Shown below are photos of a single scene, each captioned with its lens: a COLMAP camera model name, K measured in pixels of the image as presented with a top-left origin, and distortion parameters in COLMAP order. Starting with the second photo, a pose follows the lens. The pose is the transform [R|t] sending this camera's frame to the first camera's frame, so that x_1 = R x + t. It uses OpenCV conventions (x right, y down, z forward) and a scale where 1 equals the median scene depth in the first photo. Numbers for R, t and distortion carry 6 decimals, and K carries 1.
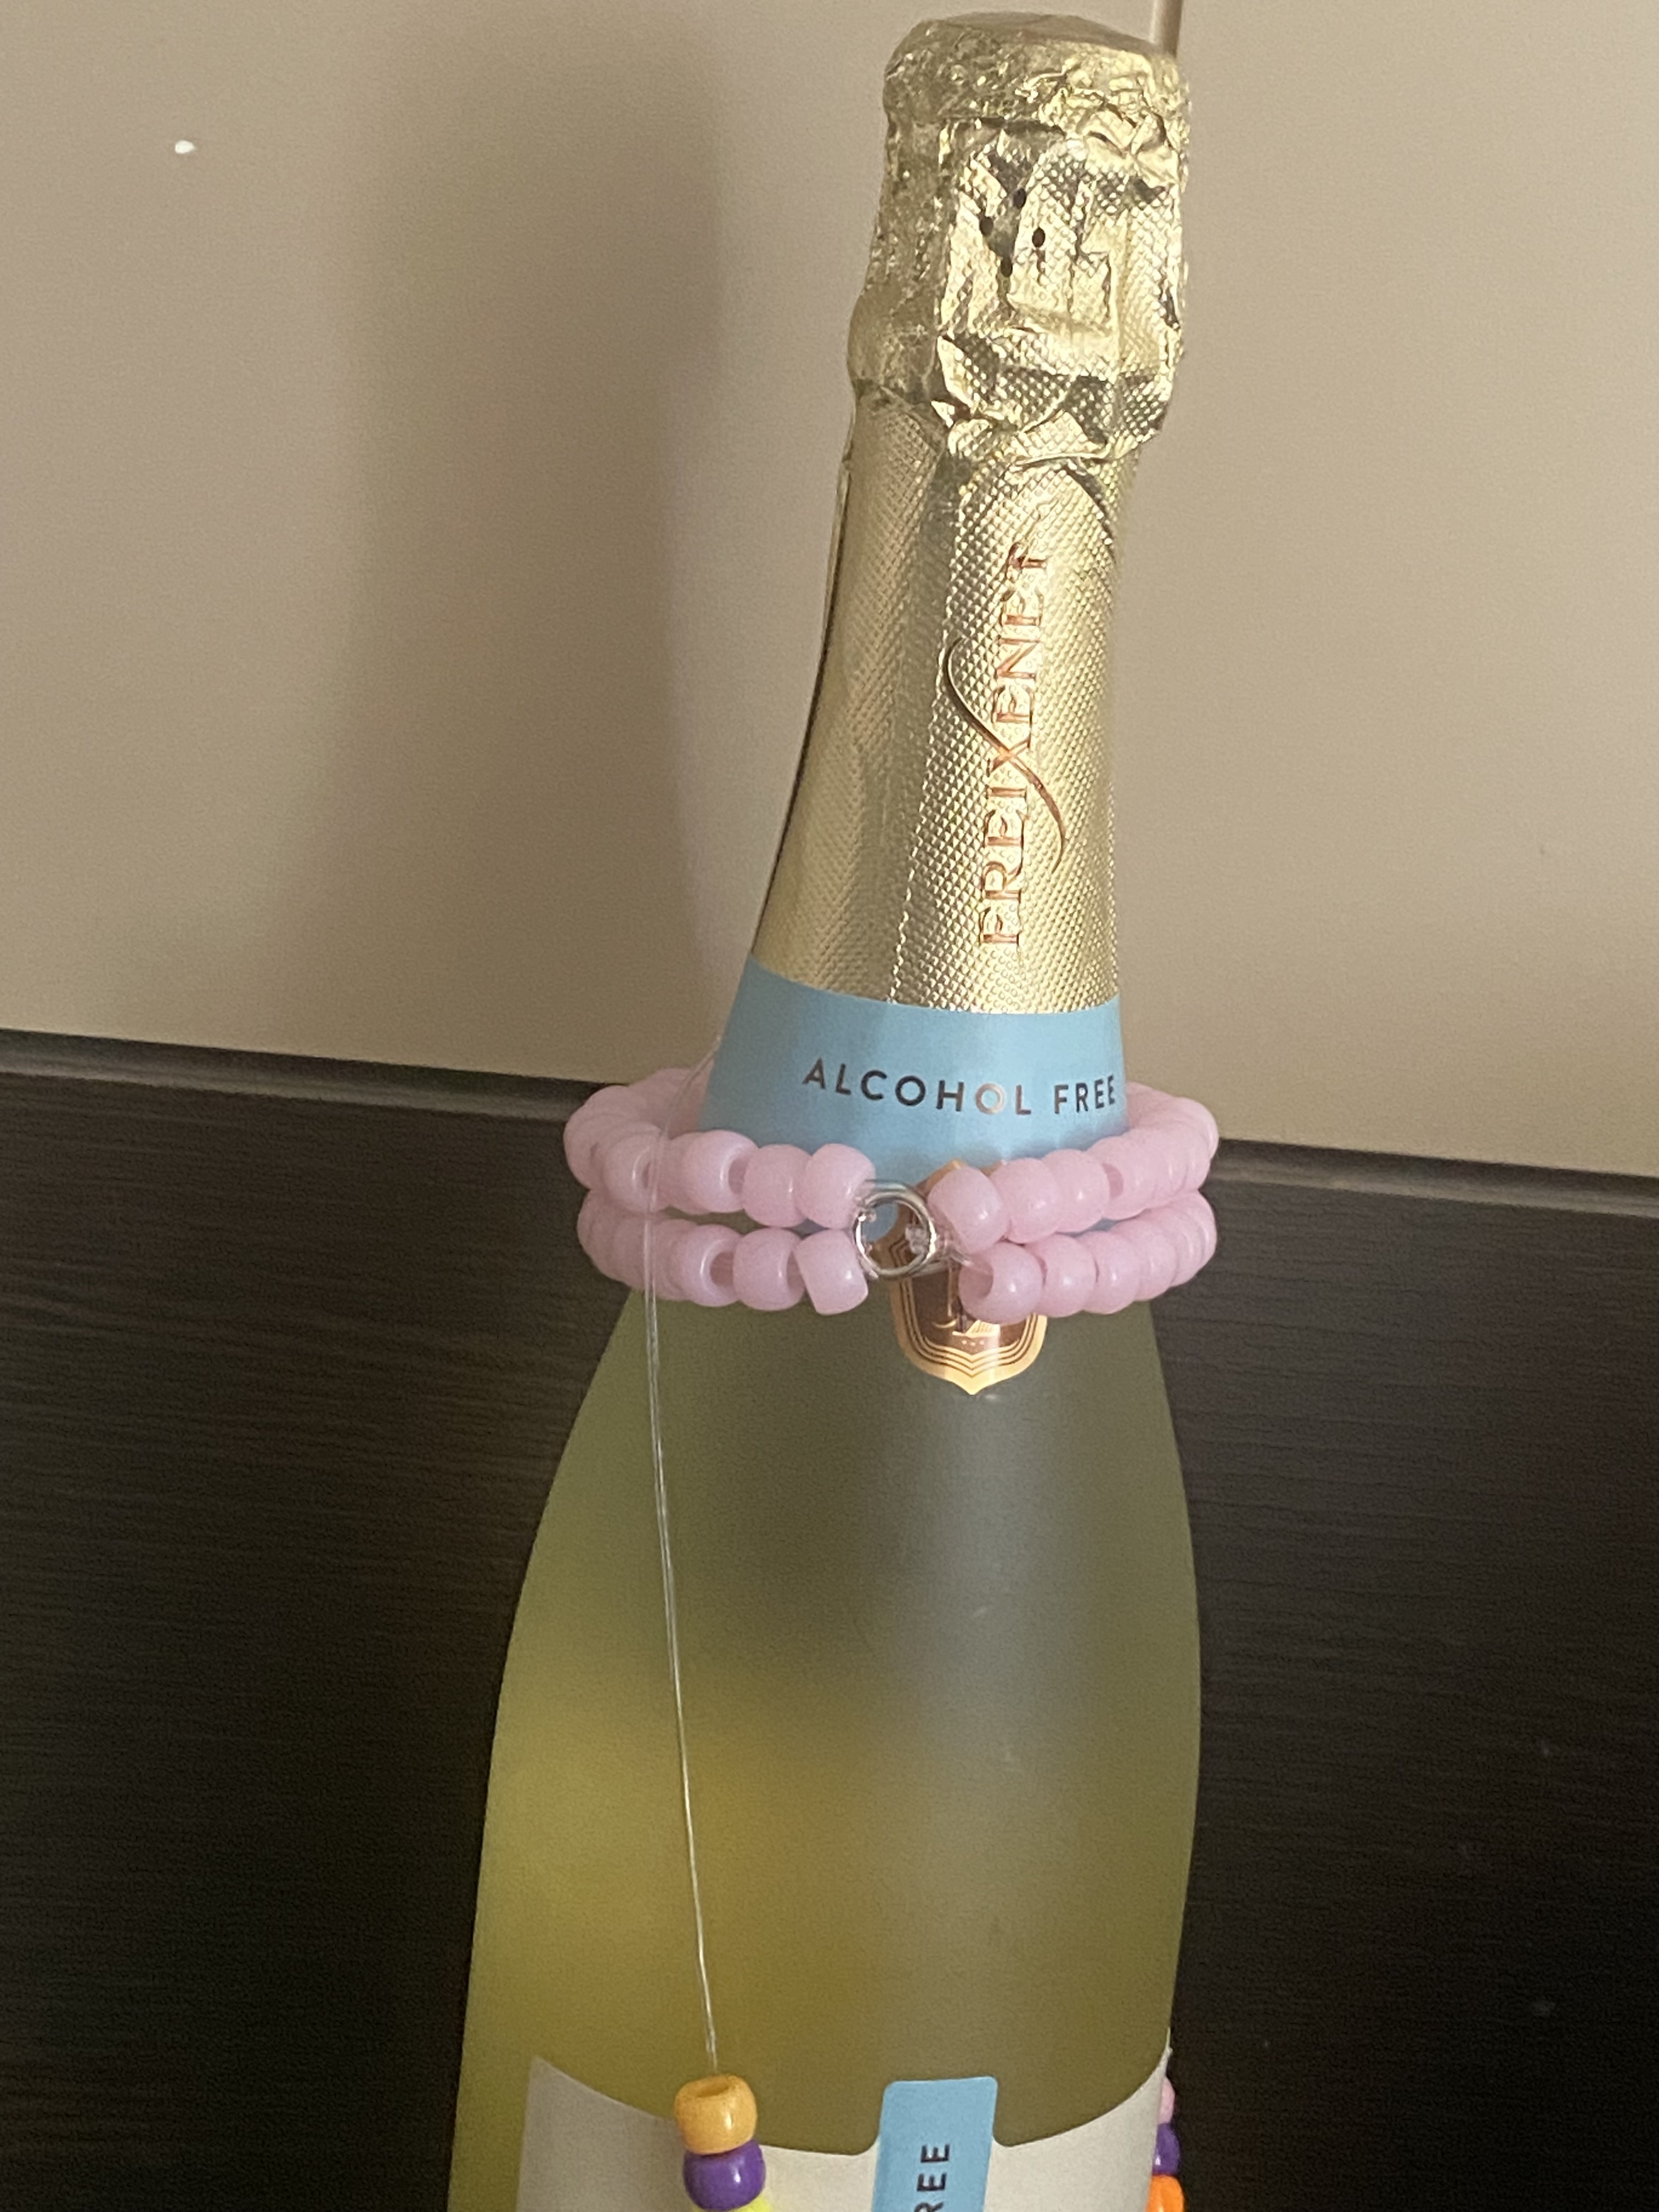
lens RADIAL K [[3668.7, 0, 823.0], [0, 3668.7, 1099.8], [0, 0, 1]] dist [0.131863, 0.000000]
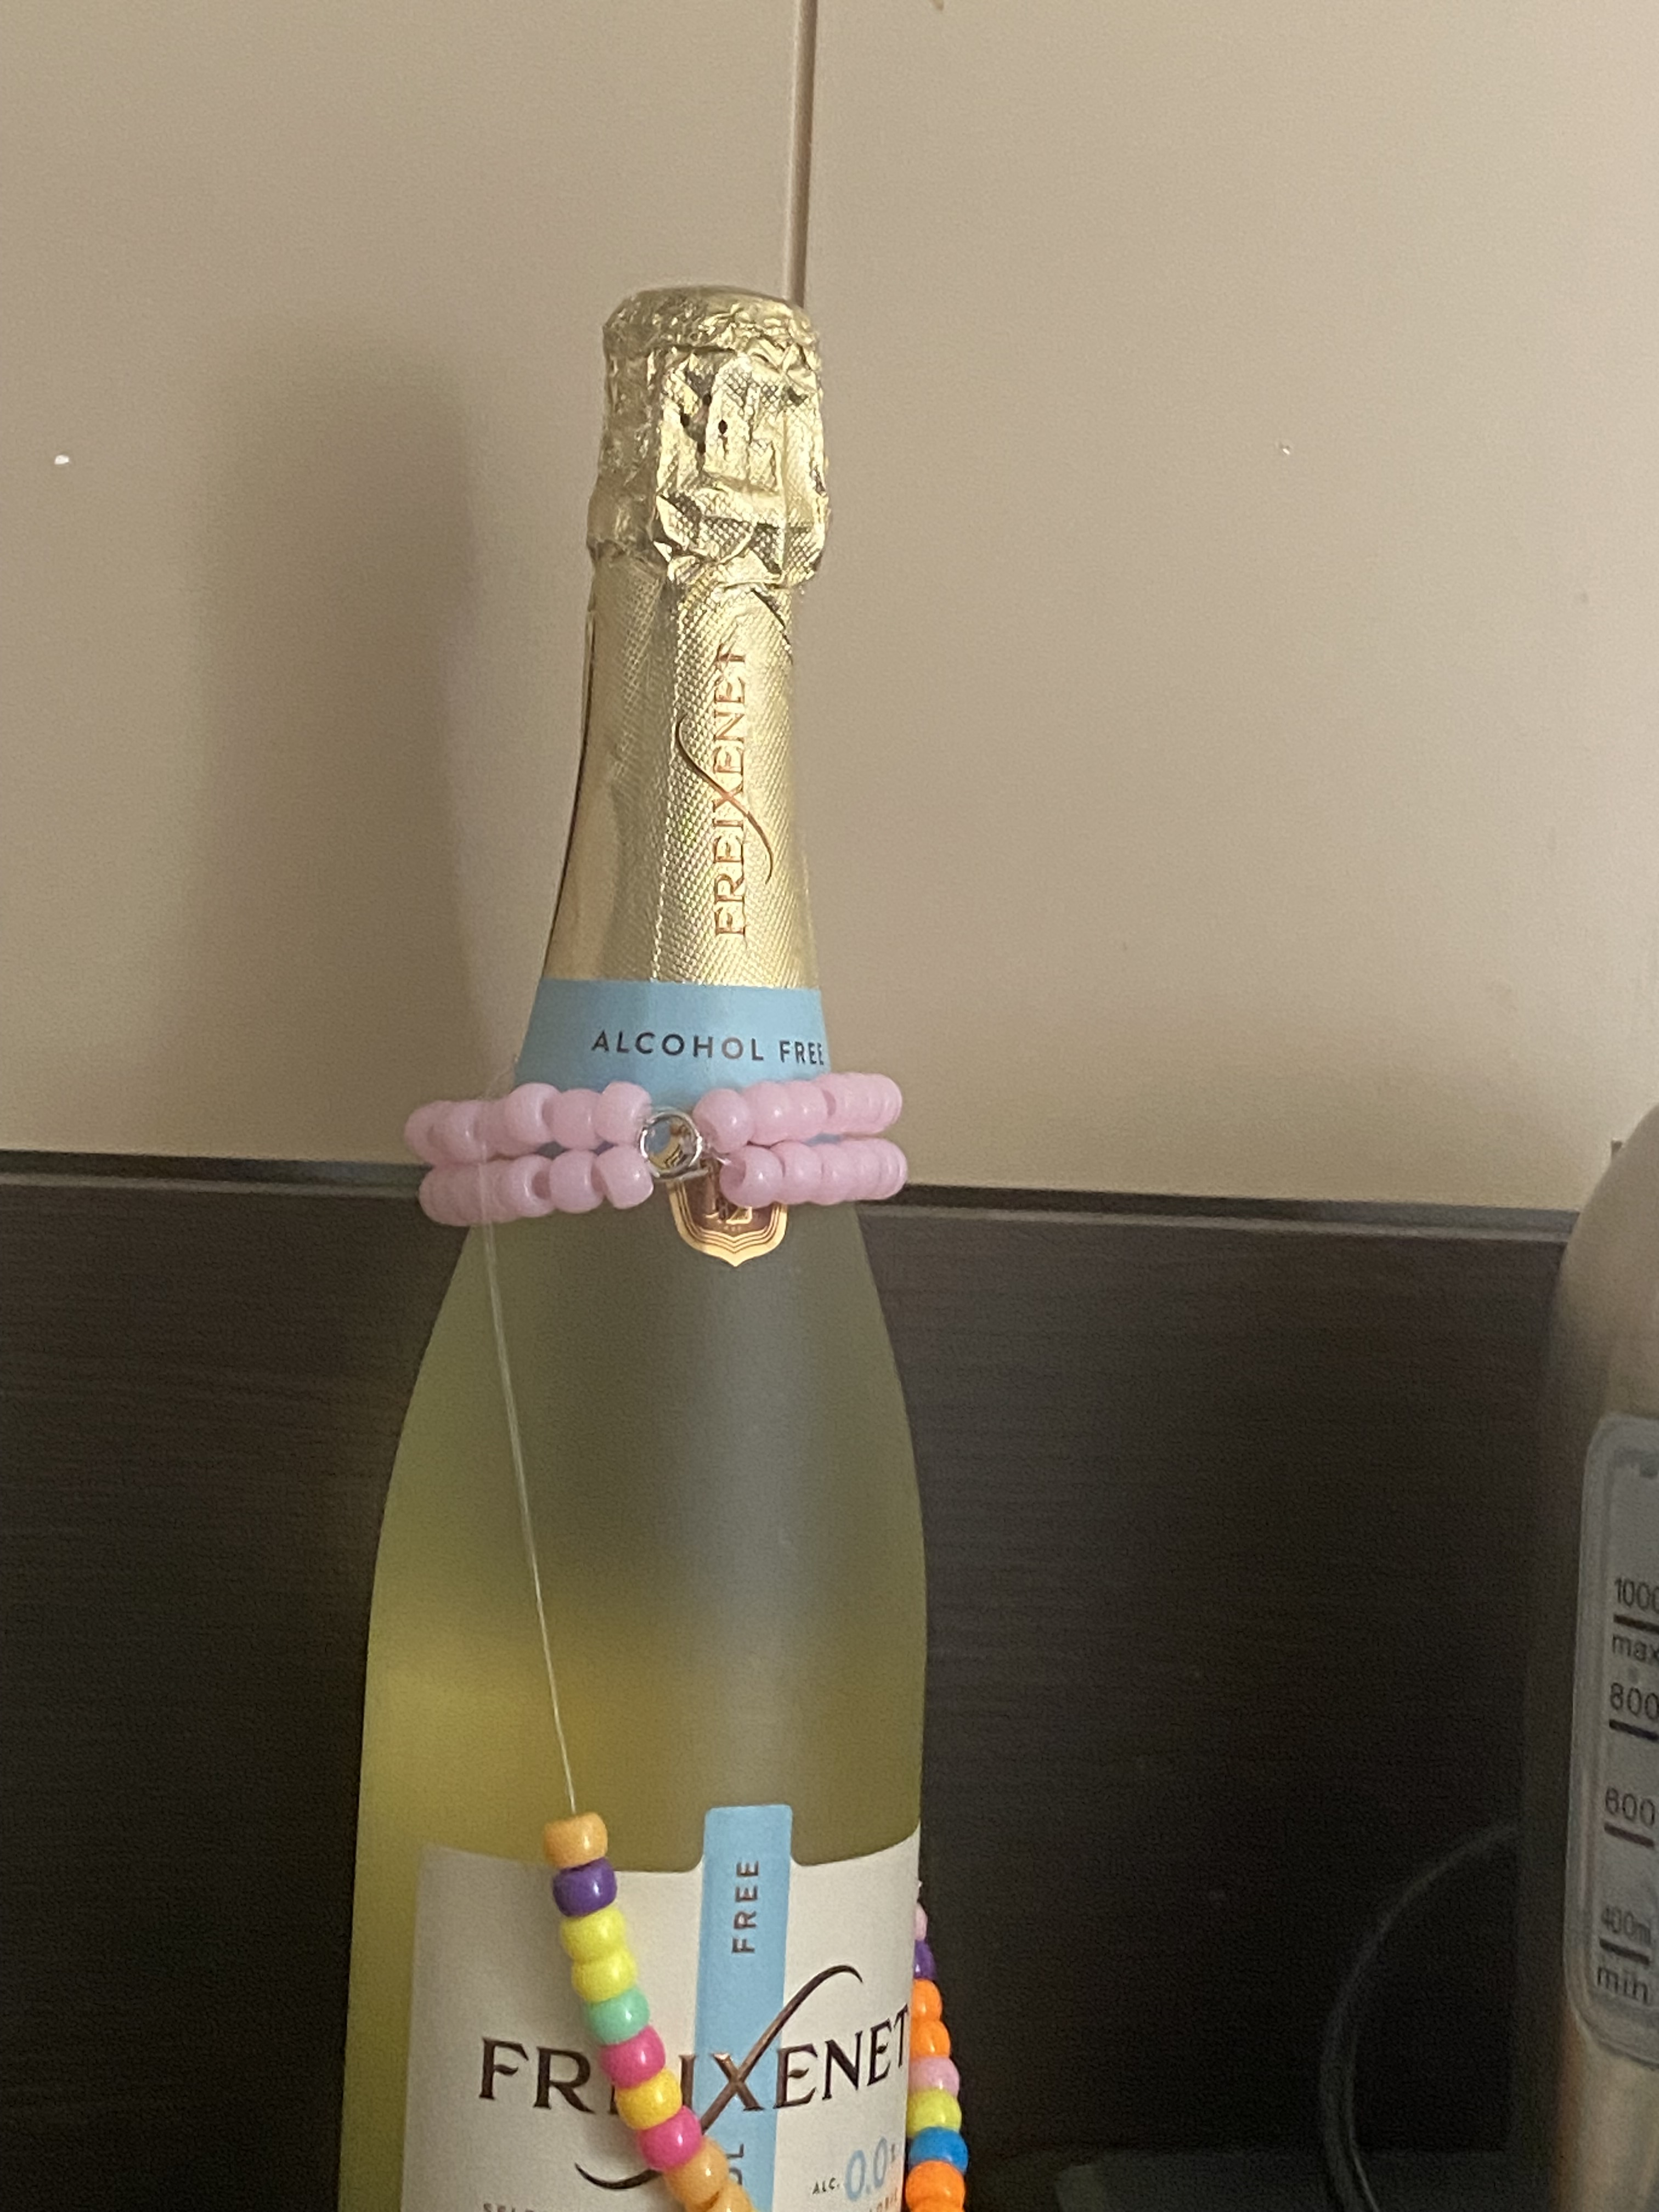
lens RADIAL K [[3668.7, 0, 840.7], [0, 3668.7, 1084.3], [0, 0, 1]] dist [0.131863, 0.000000]
pose [[0.991746, -0.058211, 0.114241, -0.069304], [0.080406, 0.976388, -0.200501, 0.285061], [-0.099872, 0.208032, 0.973010, -0.304935]]
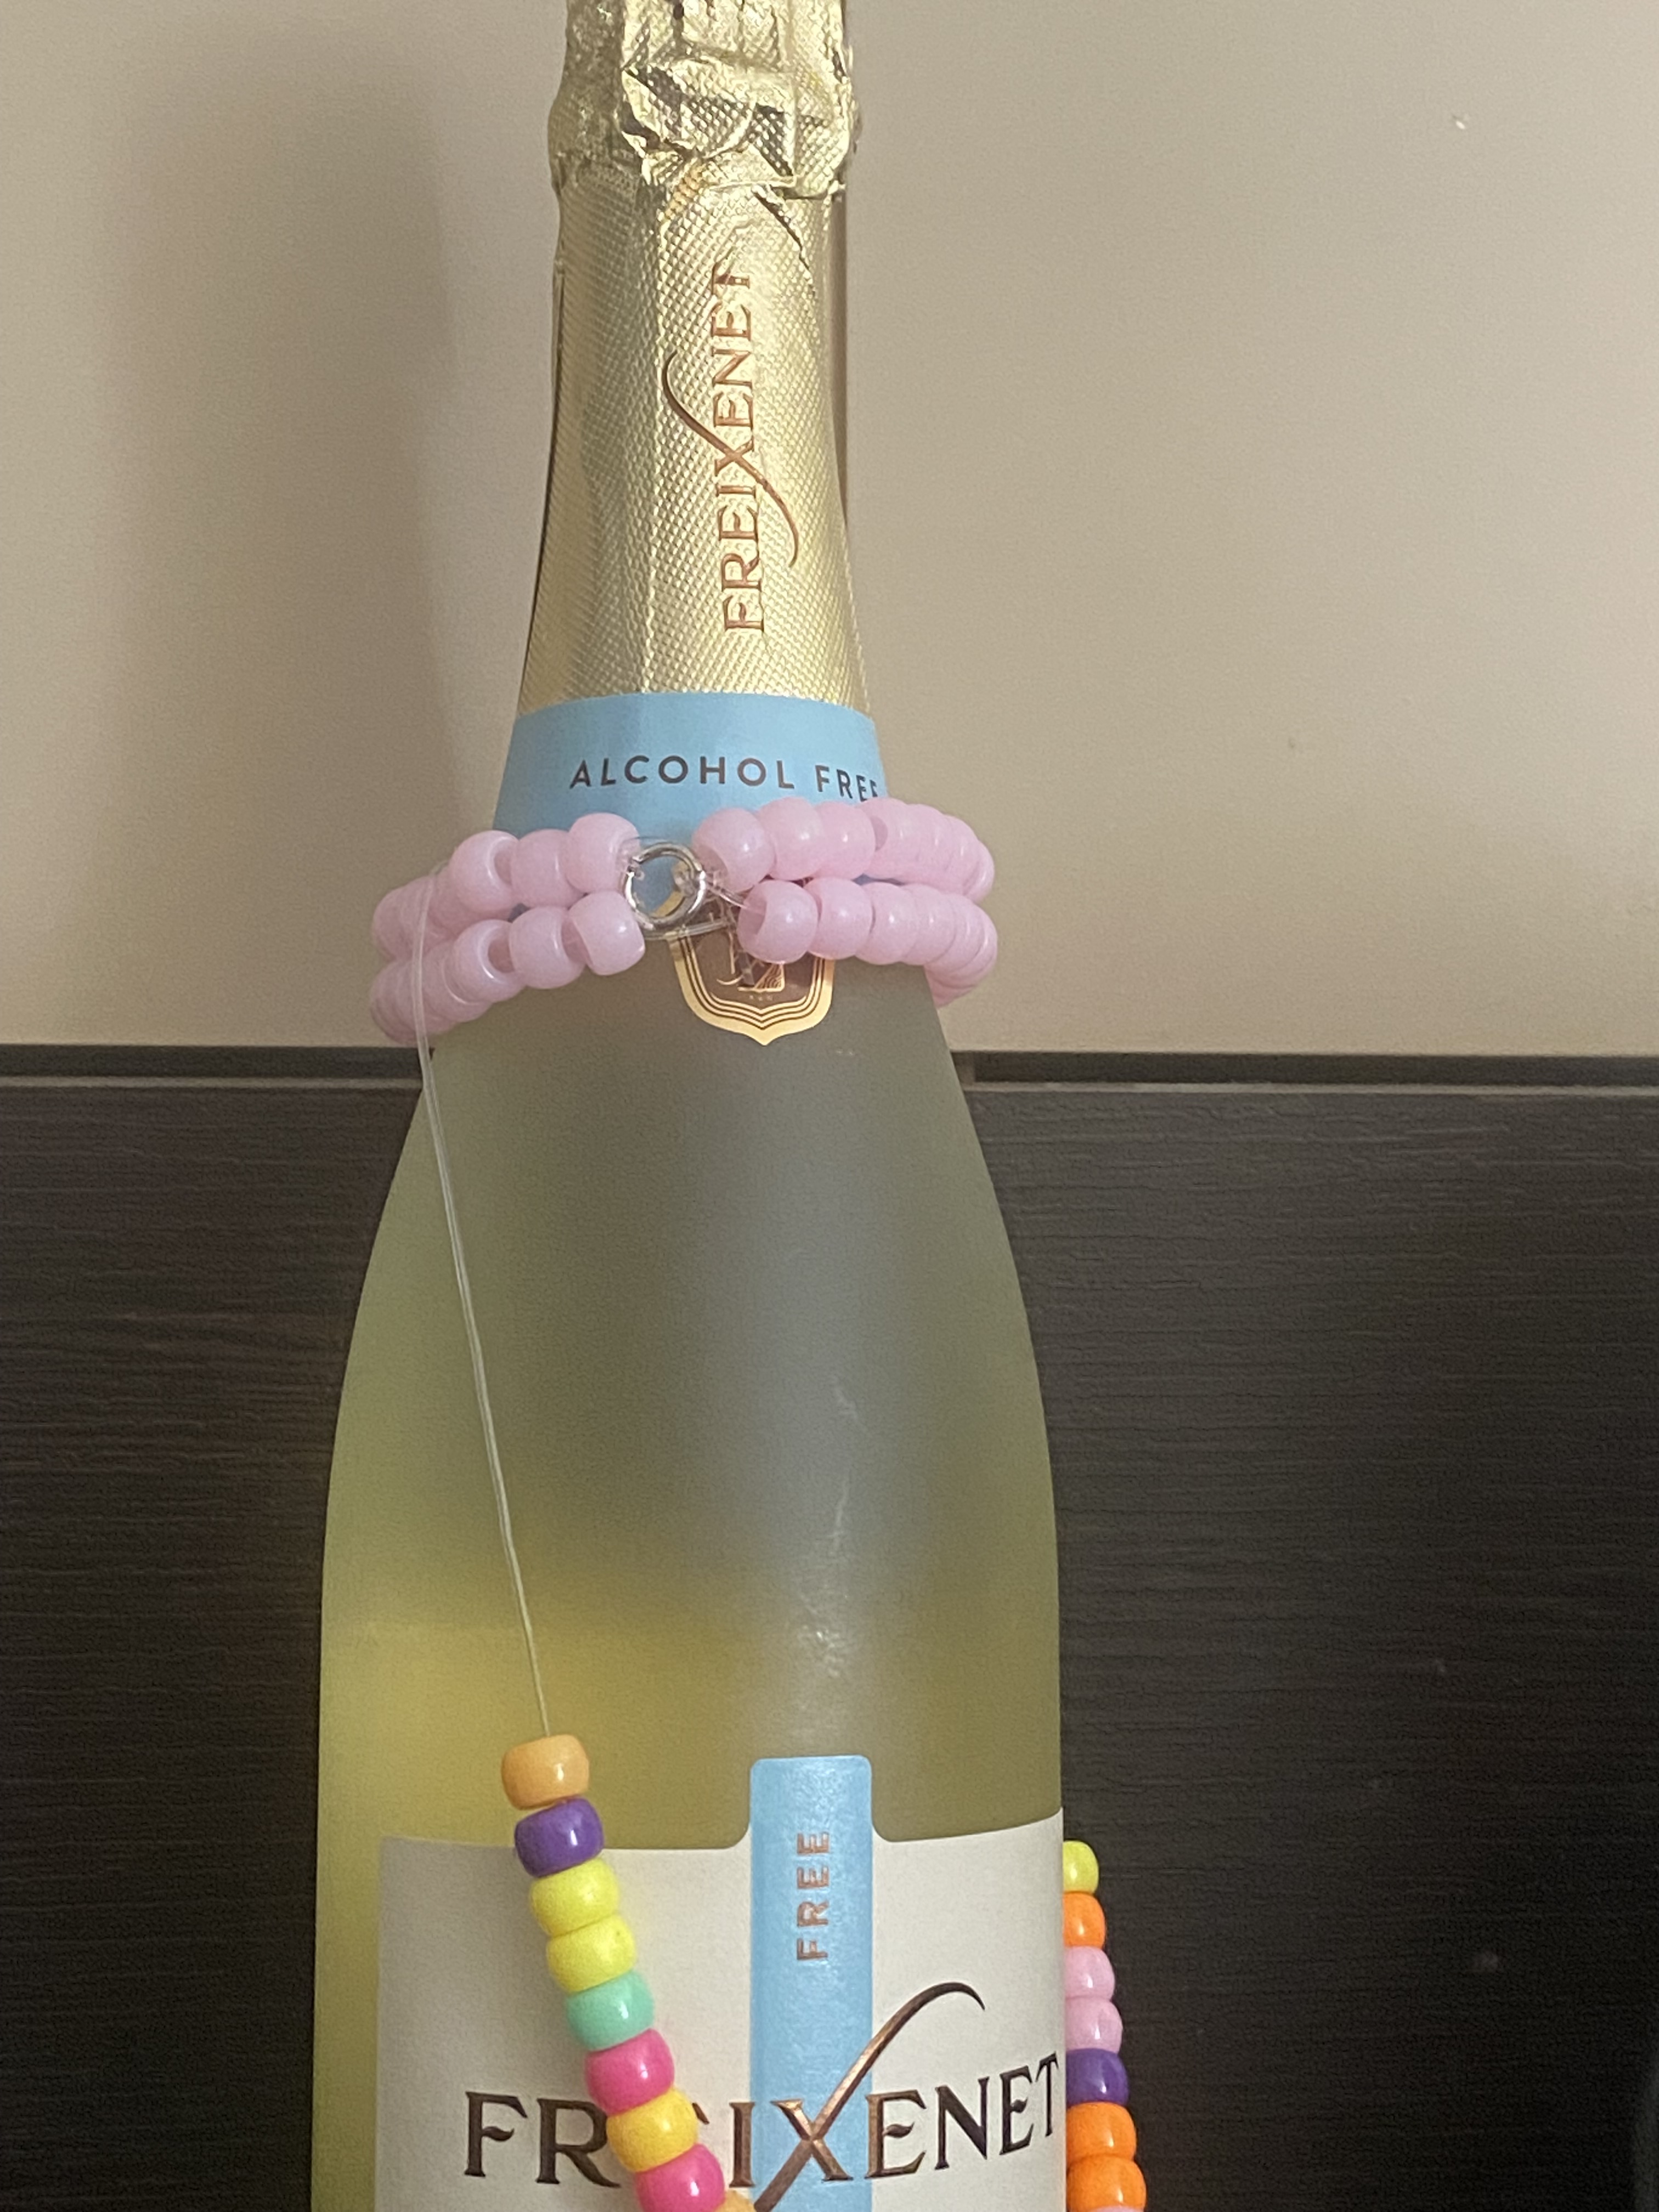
lens RADIAL K [[3668.7, 0, 825.0], [0, 3668.7, 1109.0], [0, 0, 1]] dist [0.131863, 0.000000]
pose [[0.993975, -0.101727, 0.040798, 0.014552], [0.109284, 0.948258, -0.298100, 0.396637], [-0.008362, 0.300762, 0.953662, 0.053910]]
